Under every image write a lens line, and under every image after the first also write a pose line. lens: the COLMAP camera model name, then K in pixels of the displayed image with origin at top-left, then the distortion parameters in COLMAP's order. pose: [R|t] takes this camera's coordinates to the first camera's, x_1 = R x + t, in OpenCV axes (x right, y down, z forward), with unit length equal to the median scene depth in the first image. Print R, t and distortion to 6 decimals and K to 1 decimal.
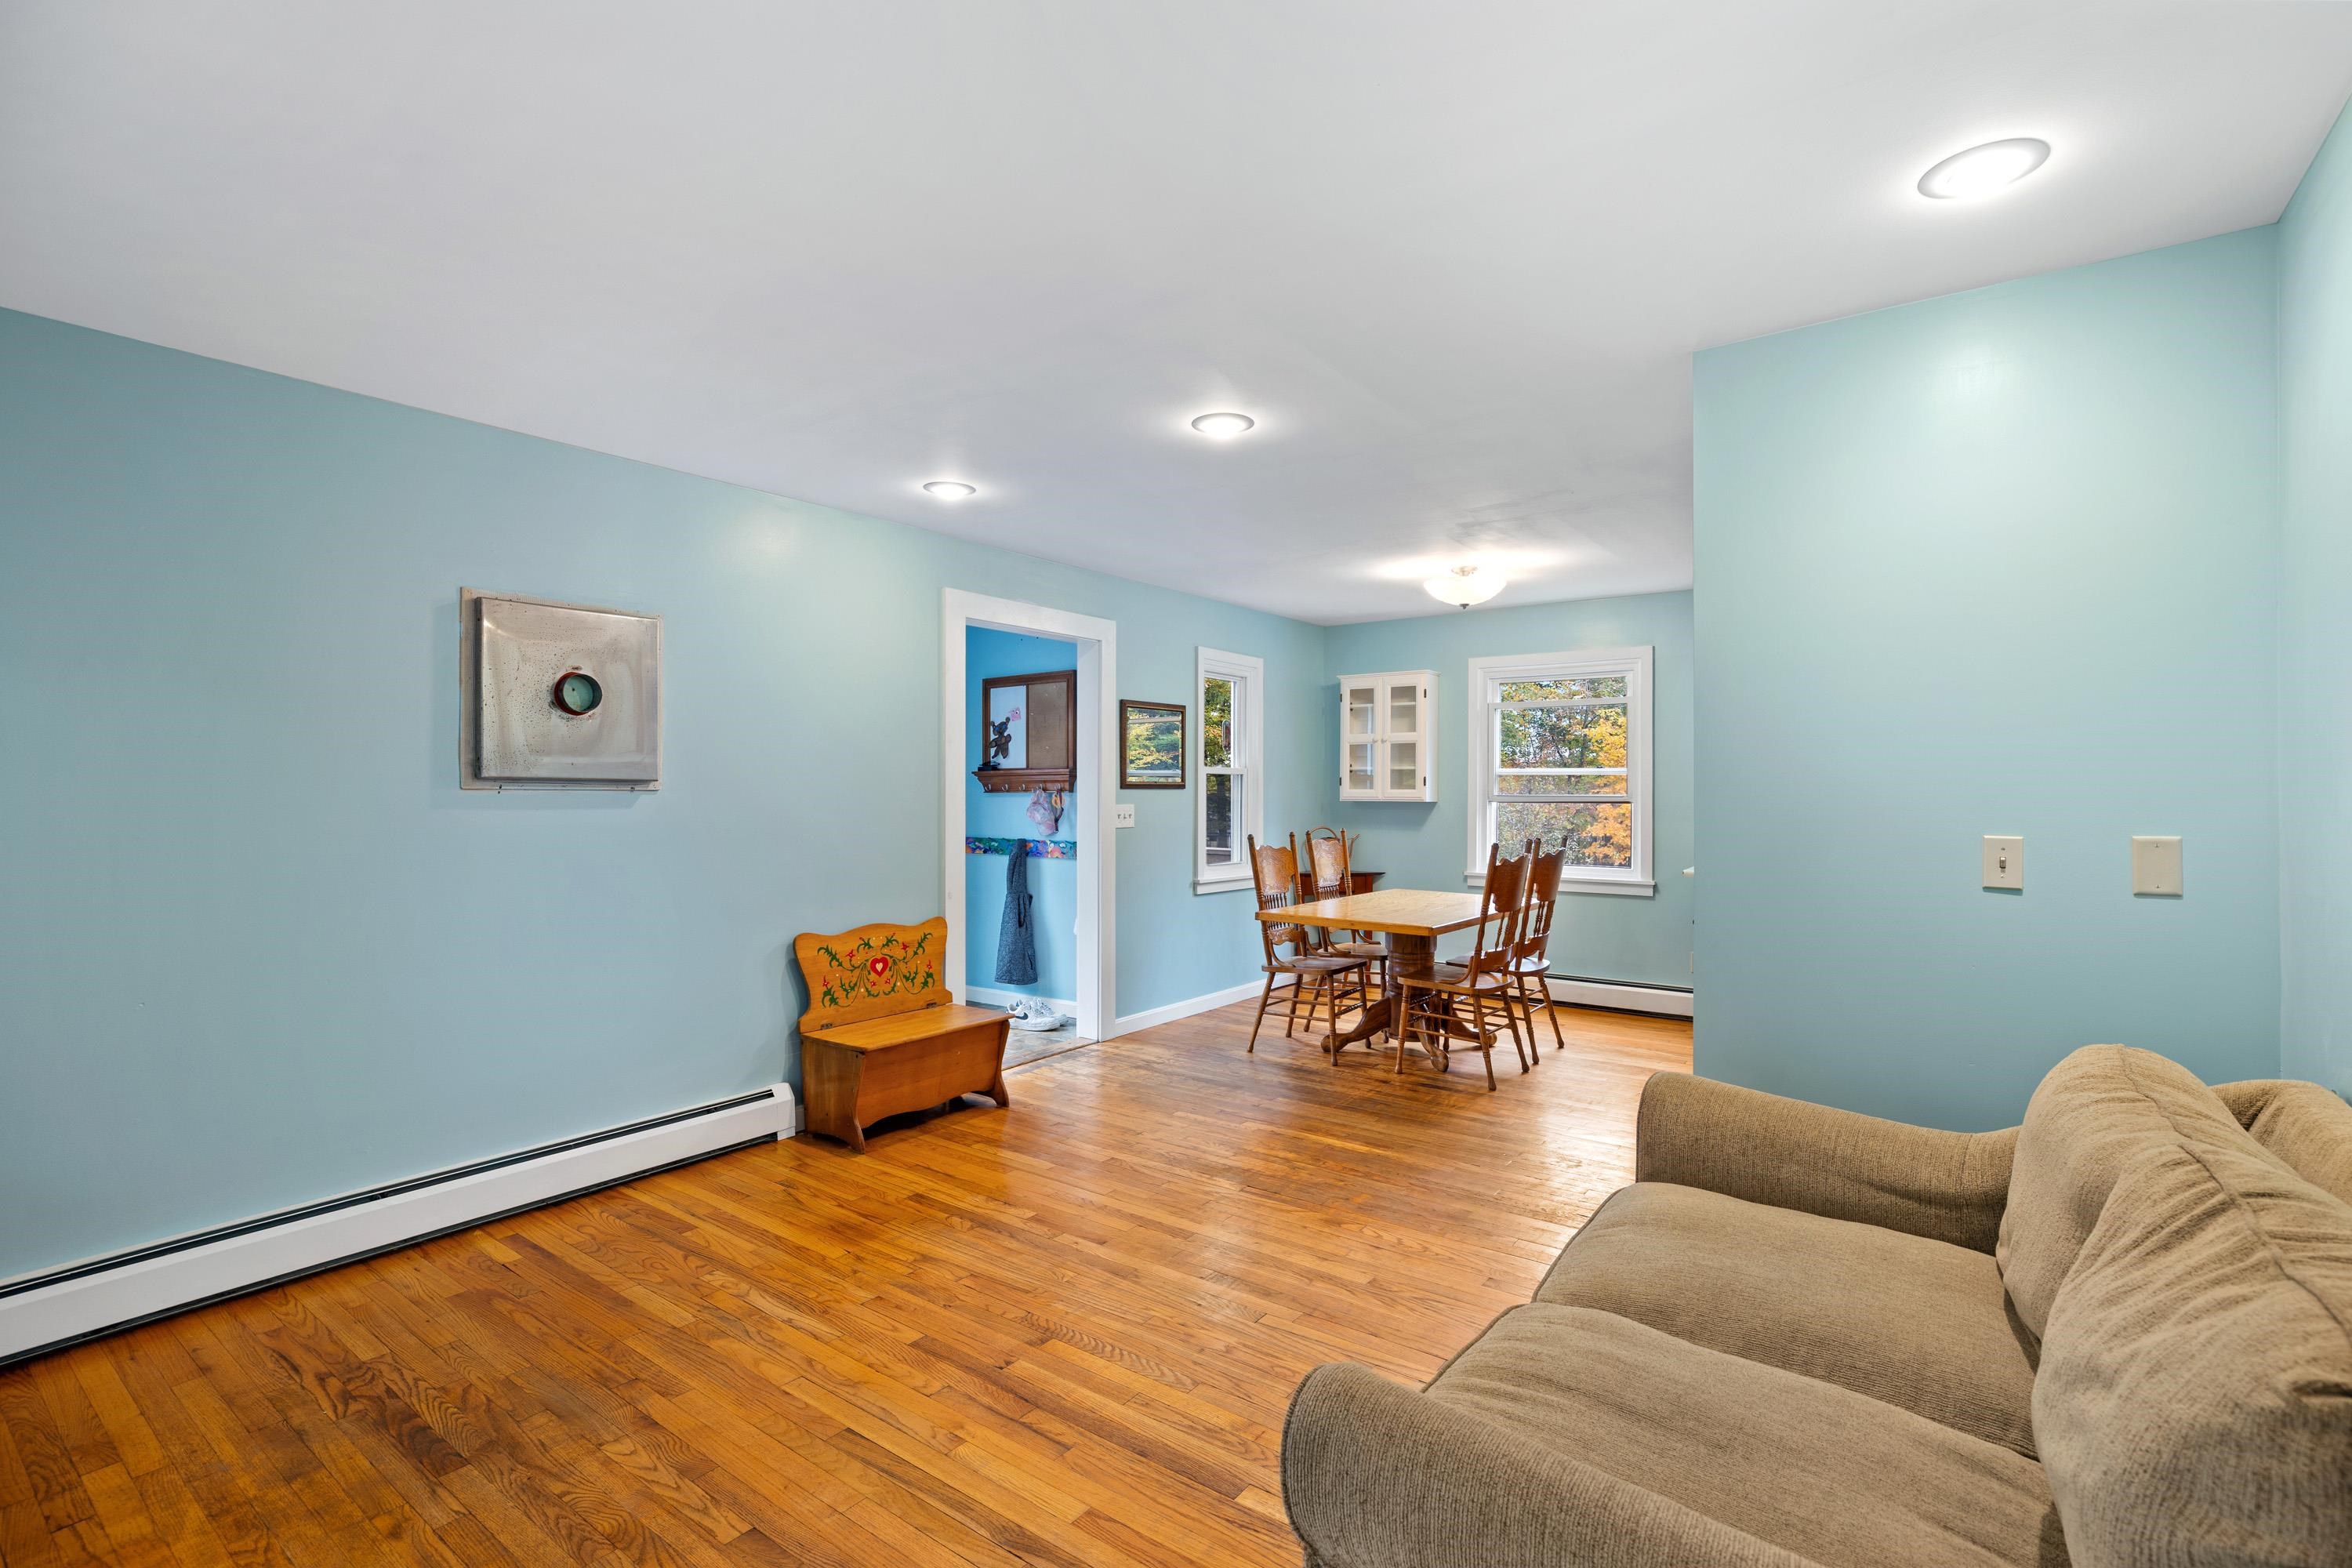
lens RADIAL K [[1088.2, 0, 1184.7], [0, 1088.2, 780.4], [0, 0, 1]] dist [-0.011688, 0.003232]
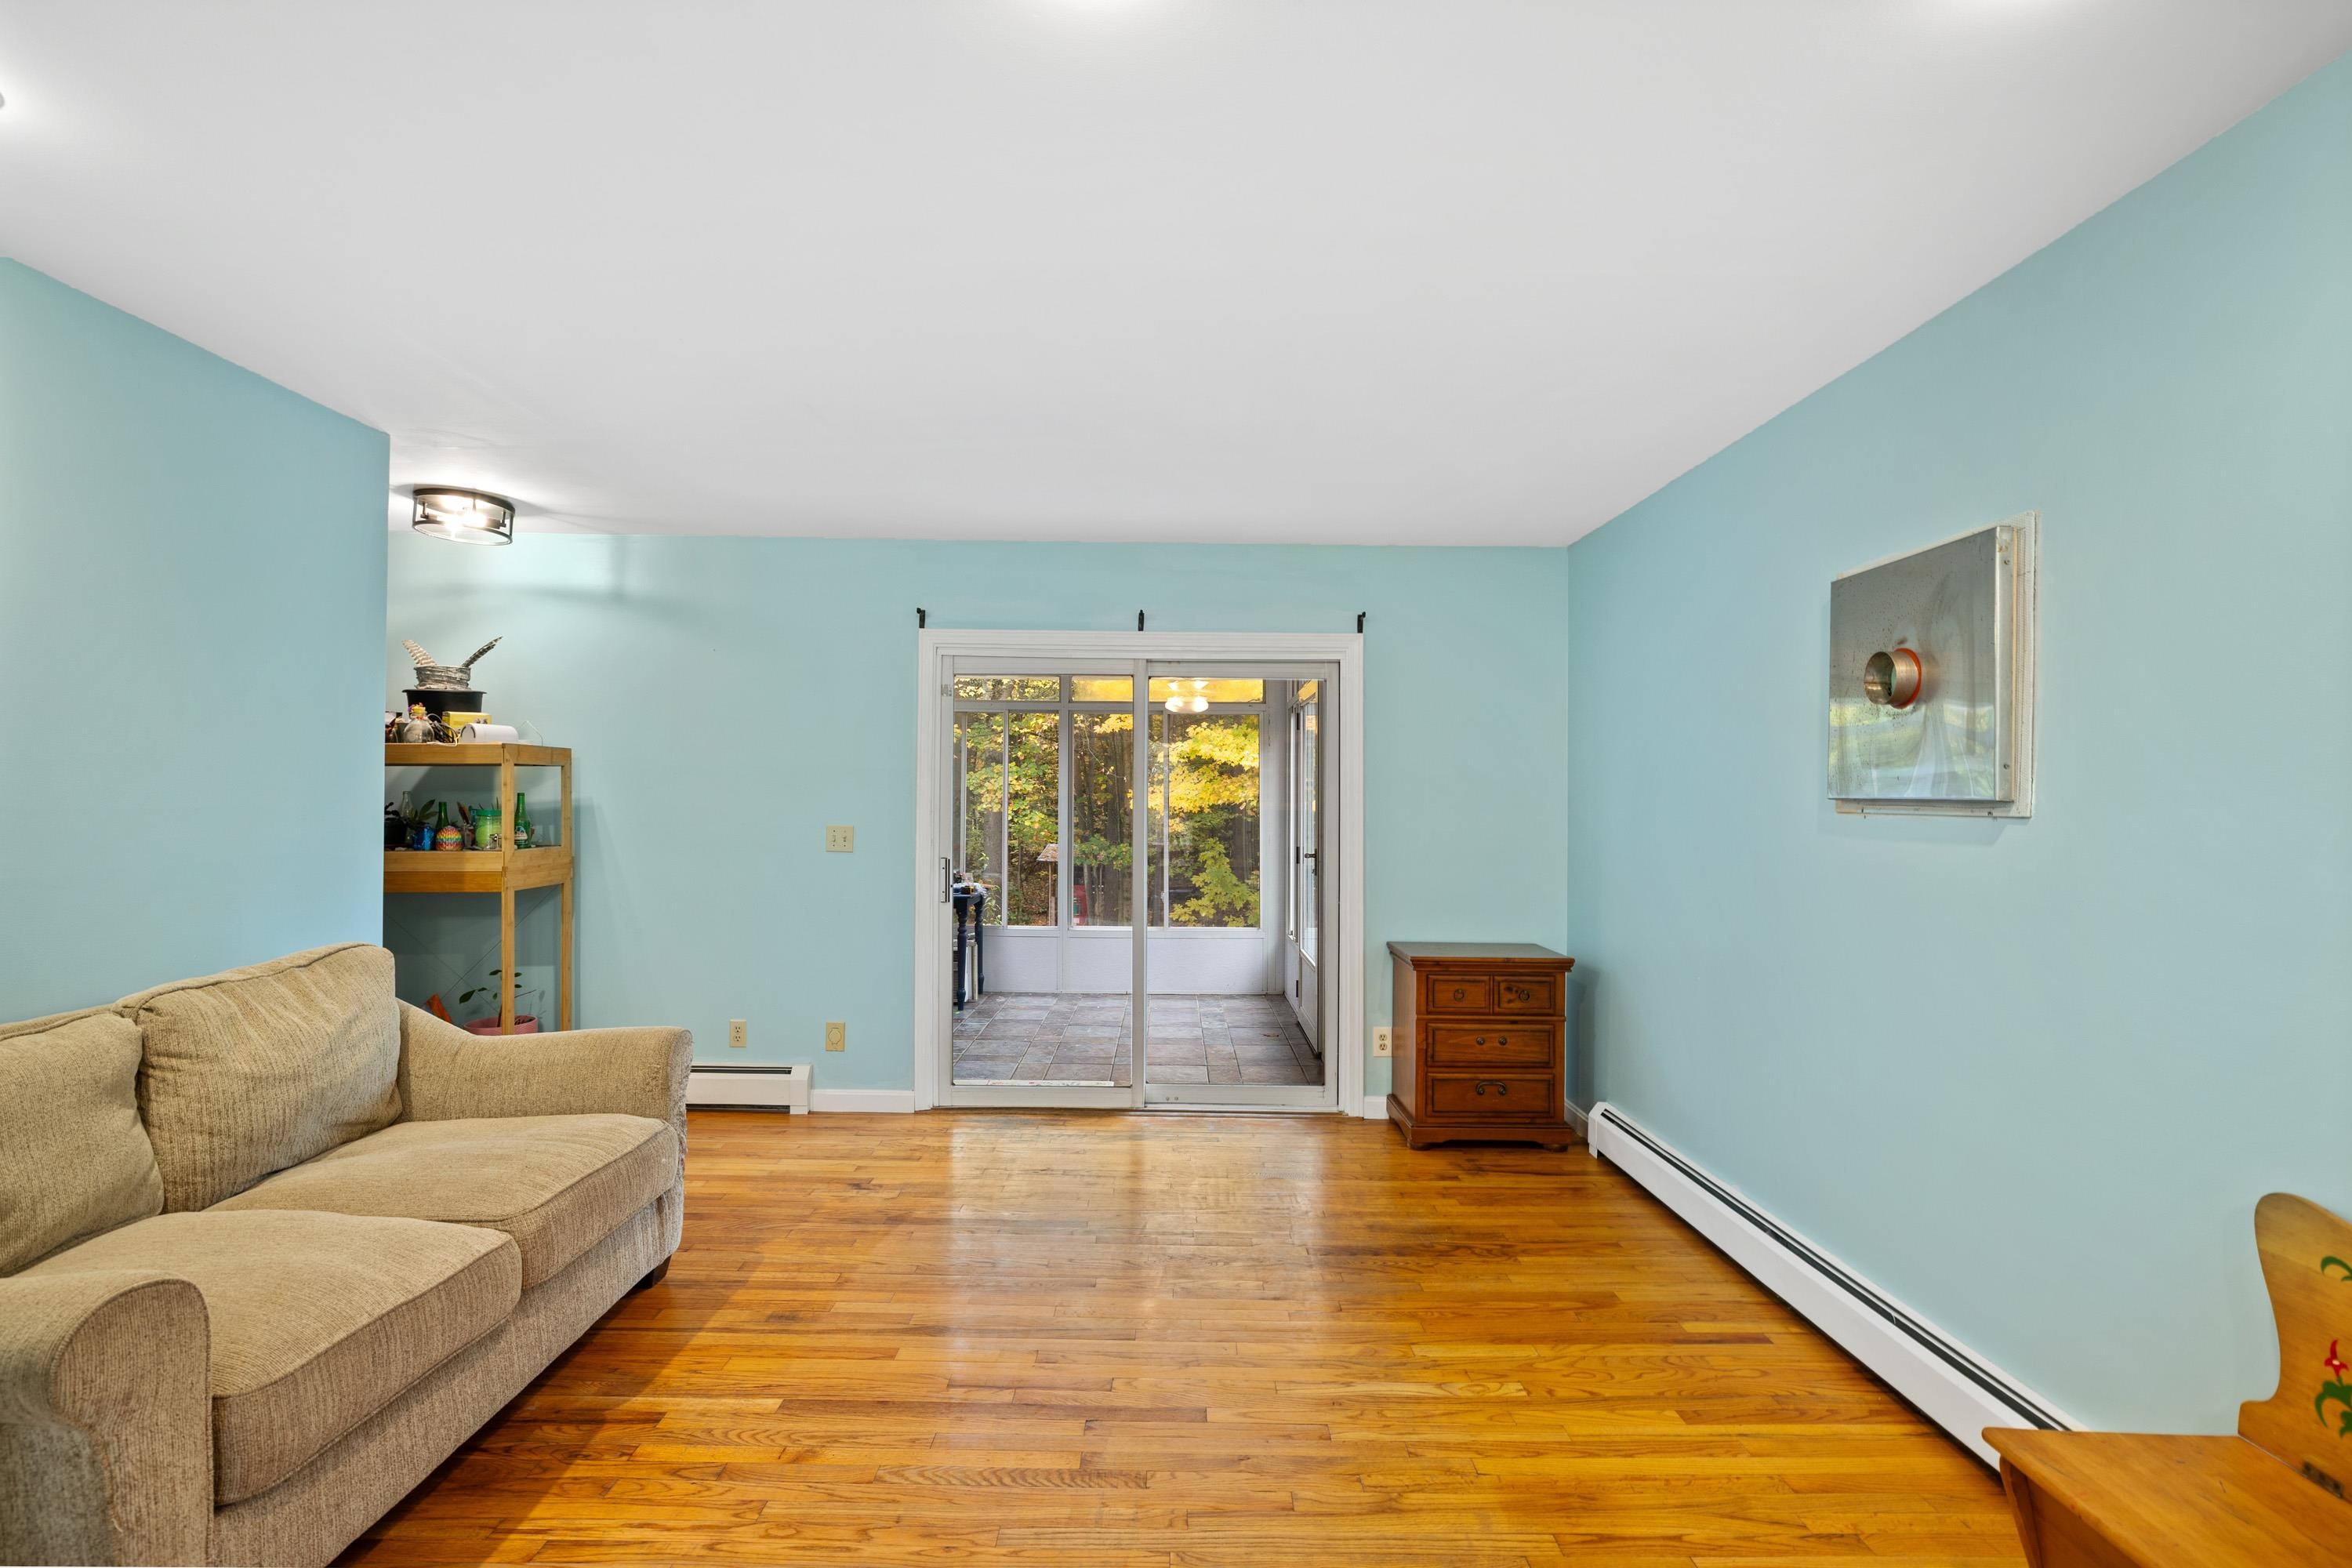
lens RADIAL K [[1088.2, 0, 1167.0], [0, 1088.2, 797.2], [0, 0, 1]] dist [-0.011688, 0.003232]
pose [[-0.813982, -0.011896, -0.580769, 0.239798], [-0.004784, 0.999894, -0.013775, 0.009651], [0.580871, -0.008434, -0.813952, 1.323722]]
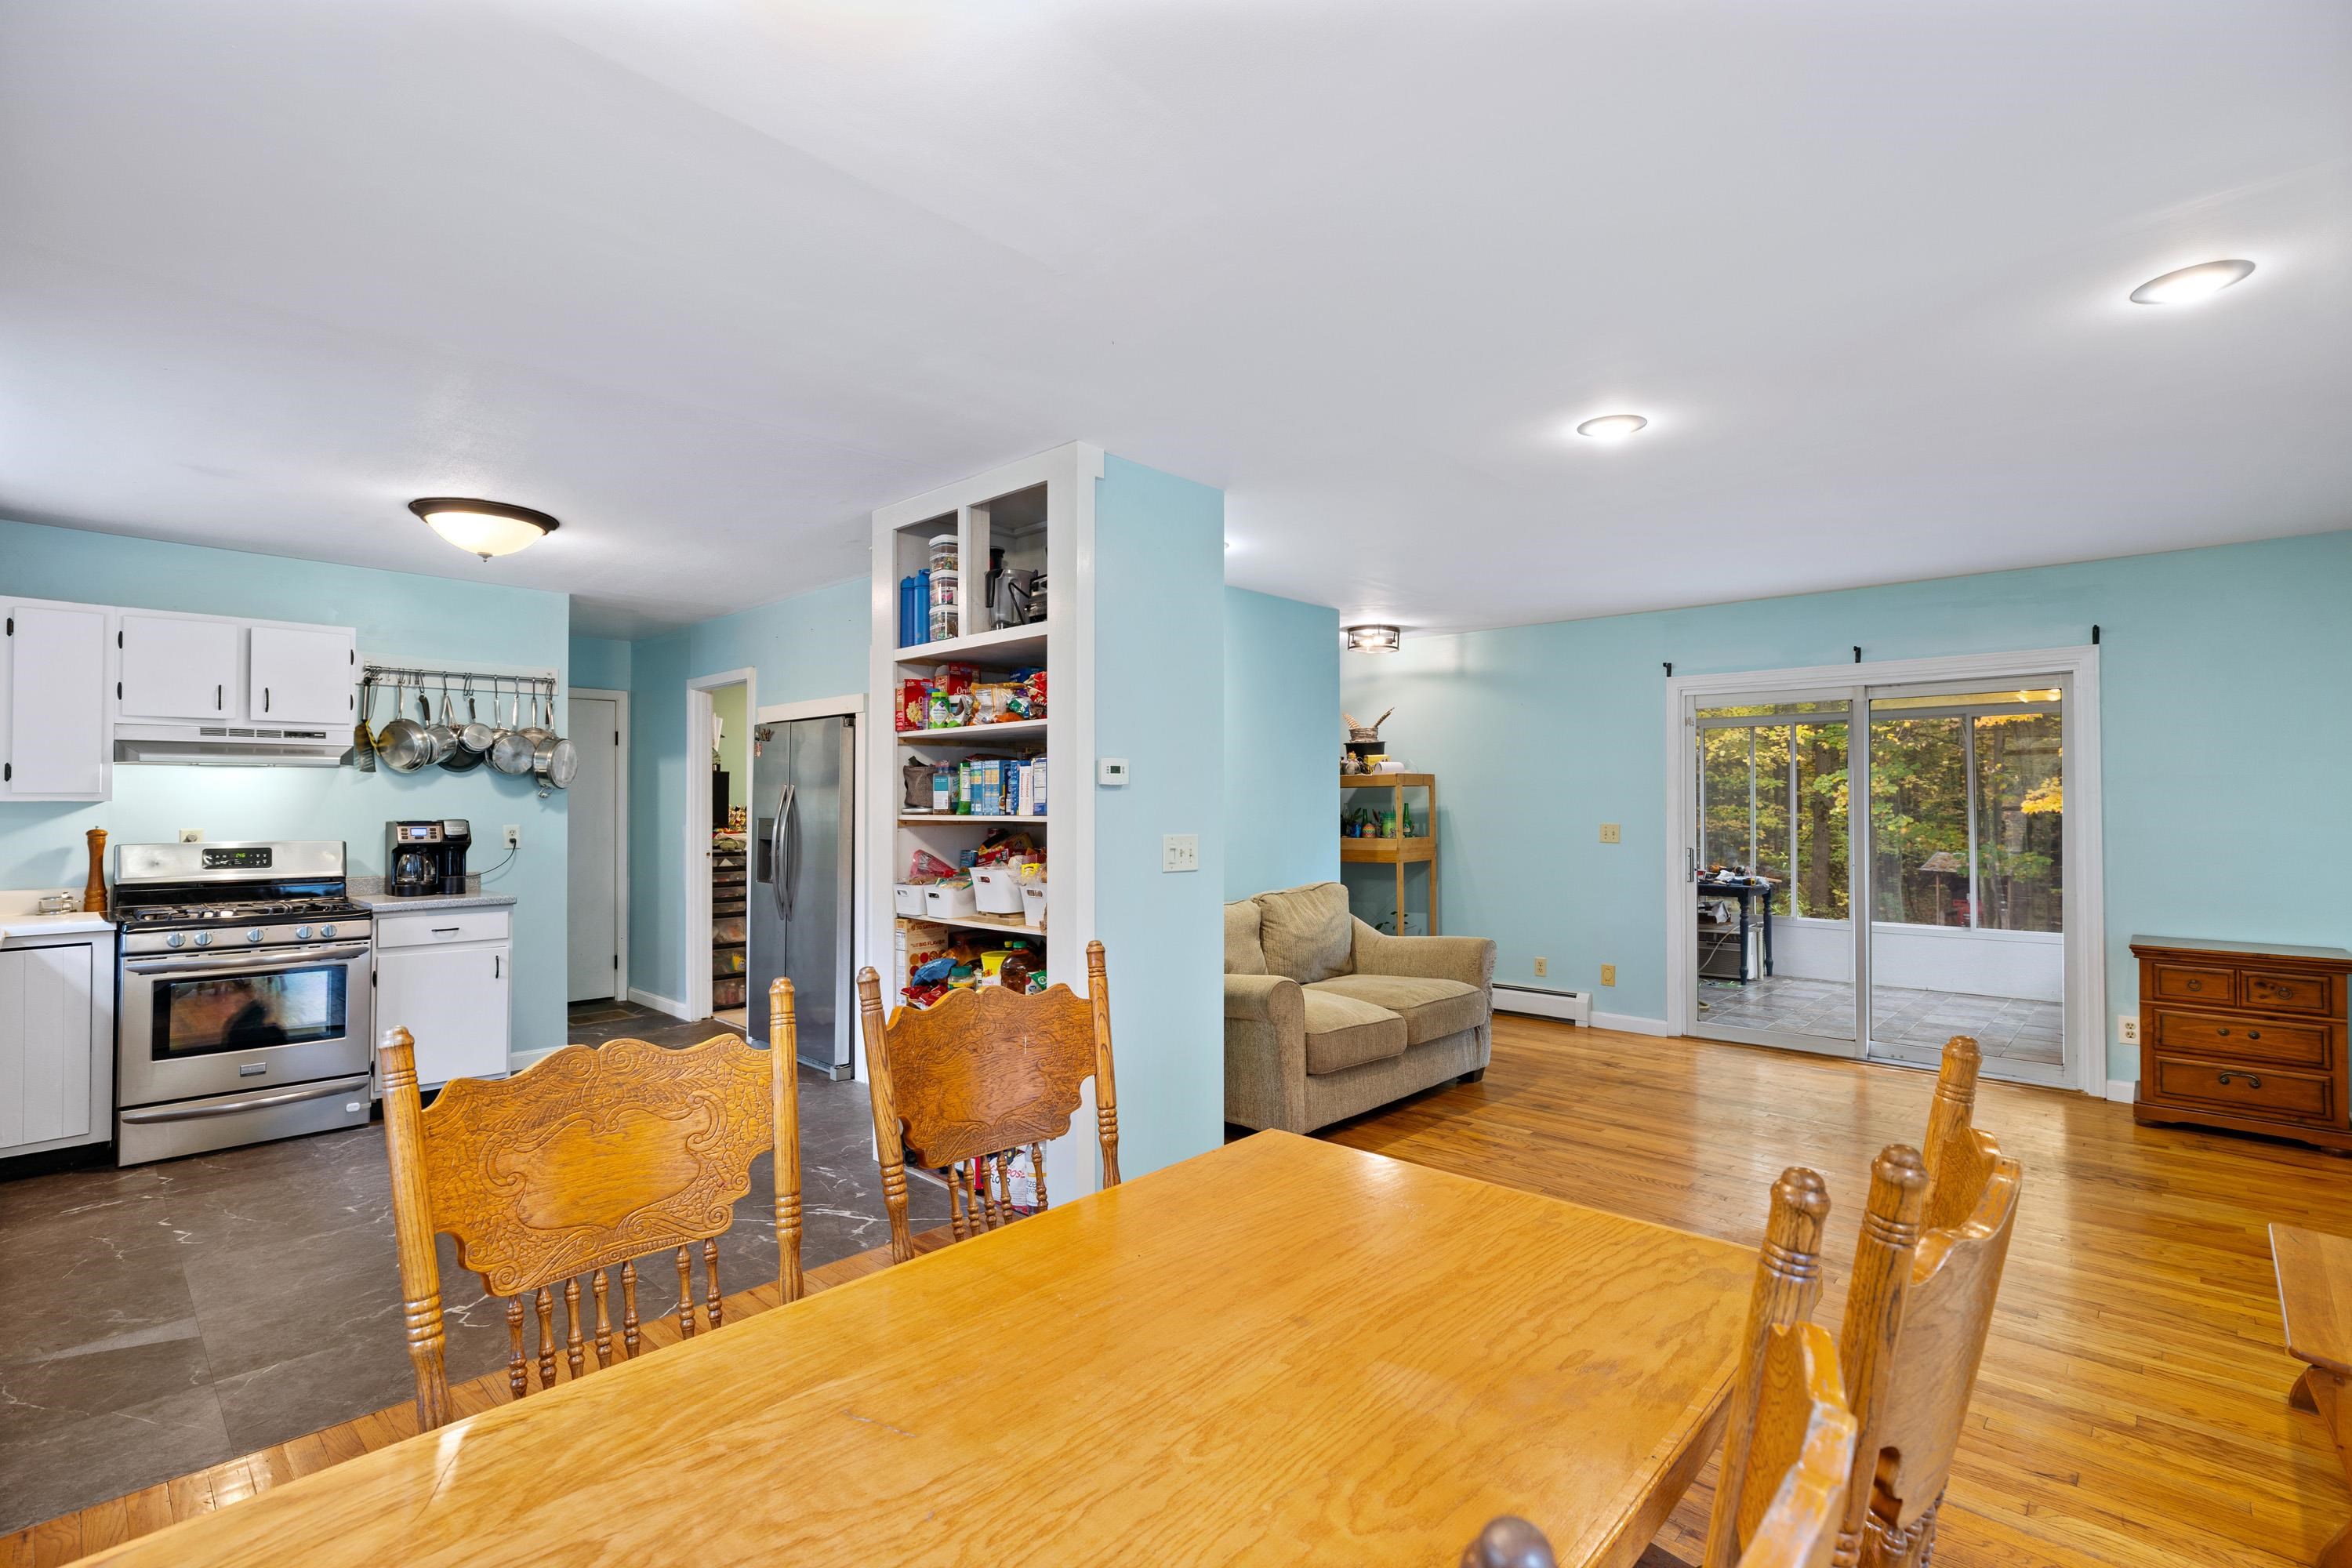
lens RADIAL K [[1088.2, 0, 1157.7], [0, 1088.2, 793.8], [0, 0, 1]] dist [-0.011688, 0.003232]
pose [[-0.989327, 0.001762, 0.145699, 0.284492], [-0.001149, 0.999801, -0.019897, 0.014357], [-0.145705, -0.019852, -0.989129, 1.963272]]
